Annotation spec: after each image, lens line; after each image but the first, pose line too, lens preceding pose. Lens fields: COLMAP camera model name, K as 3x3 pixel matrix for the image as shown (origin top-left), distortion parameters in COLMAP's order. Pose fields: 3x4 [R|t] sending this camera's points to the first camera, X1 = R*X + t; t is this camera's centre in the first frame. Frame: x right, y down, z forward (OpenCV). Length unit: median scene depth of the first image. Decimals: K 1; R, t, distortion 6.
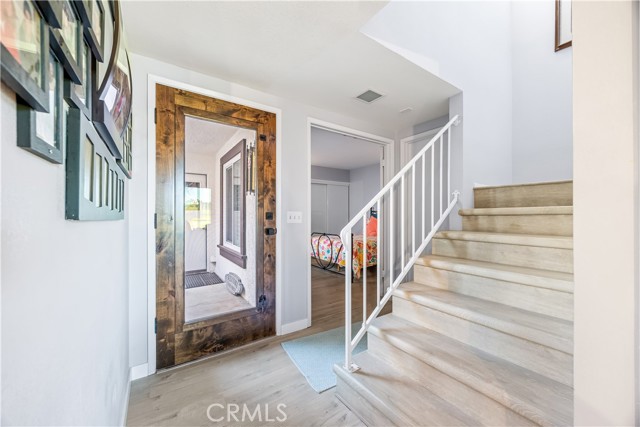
lens RADIAL K [[248.1, 0, 320.7], [0, 248.1, 214.7], [0, 0, 1]] dist [0.001818, 0.000022]
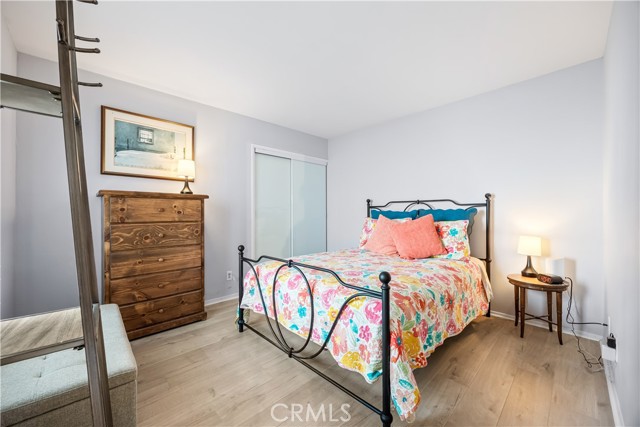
lens RADIAL K [[248.1, 0, 320.2], [0, 248.1, 214.2], [0, 0, 1]] dist [0.001818, 0.000022]
pose [[0.985686, -0.002623, 0.168572, -0.004480], [0.002409, 0.999996, 0.001475, 0.002899], [-0.168575, -0.001048, 0.985688, 0.615613]]
